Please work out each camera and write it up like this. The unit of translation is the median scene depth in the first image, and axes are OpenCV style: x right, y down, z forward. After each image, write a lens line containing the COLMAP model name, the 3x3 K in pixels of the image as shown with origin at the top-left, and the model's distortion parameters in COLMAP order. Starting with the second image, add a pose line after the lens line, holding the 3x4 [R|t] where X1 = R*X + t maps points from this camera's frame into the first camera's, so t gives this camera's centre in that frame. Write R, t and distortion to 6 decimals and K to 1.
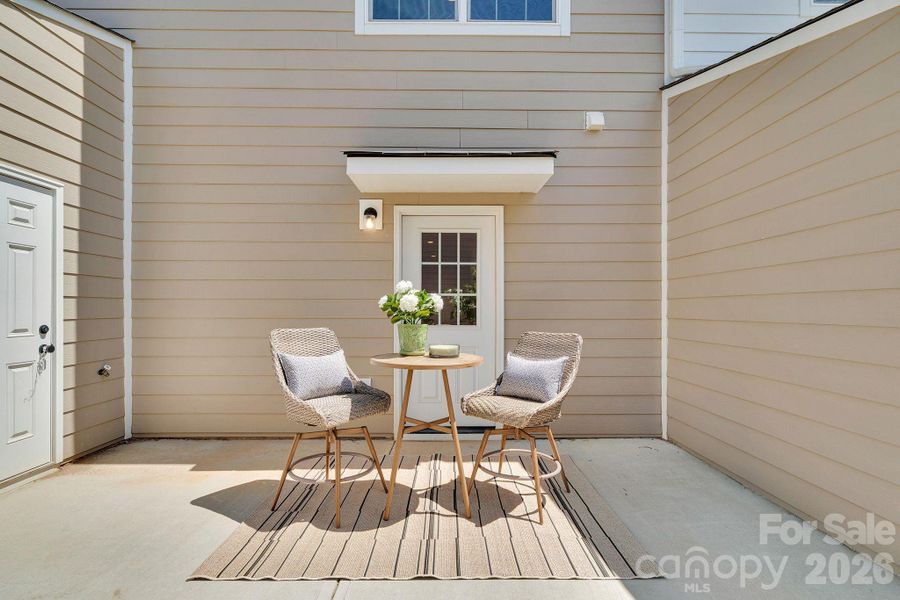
lens RADIAL K [[434.2, 0, 453.3], [0, 434.2, 304.7], [0, 0, 1]] dist [0.003811, 0.001000]
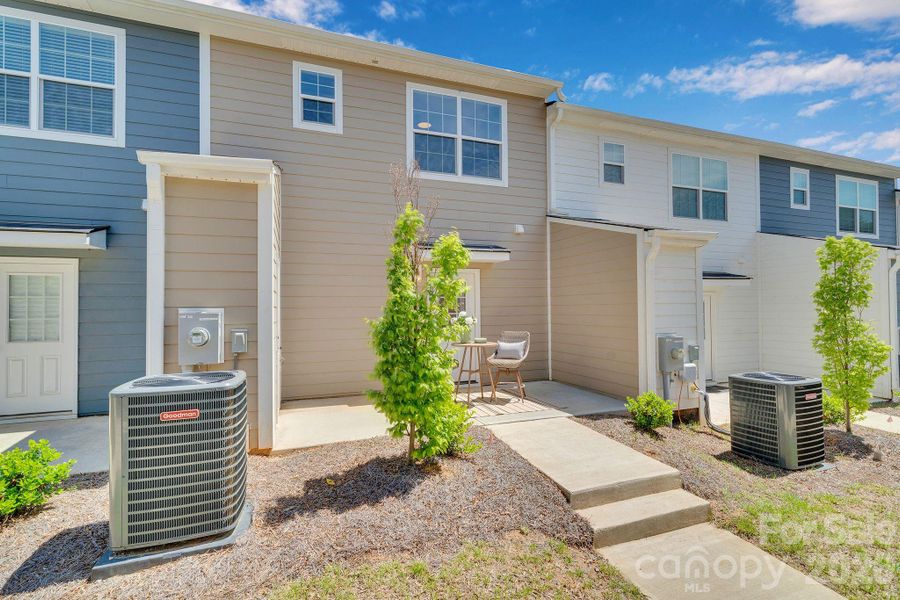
lens RADIAL K [[434.2, 0, 450.4], [0, 434.2, 301.2], [0, 0, 1]] dist [0.003811, 0.001000]
pose [[0.940981, -0.004182, 0.338433, -0.701748], [0.006960, 0.999951, -0.006997, -0.067835], [-0.338388, 0.008940, 0.940964, -0.856323]]
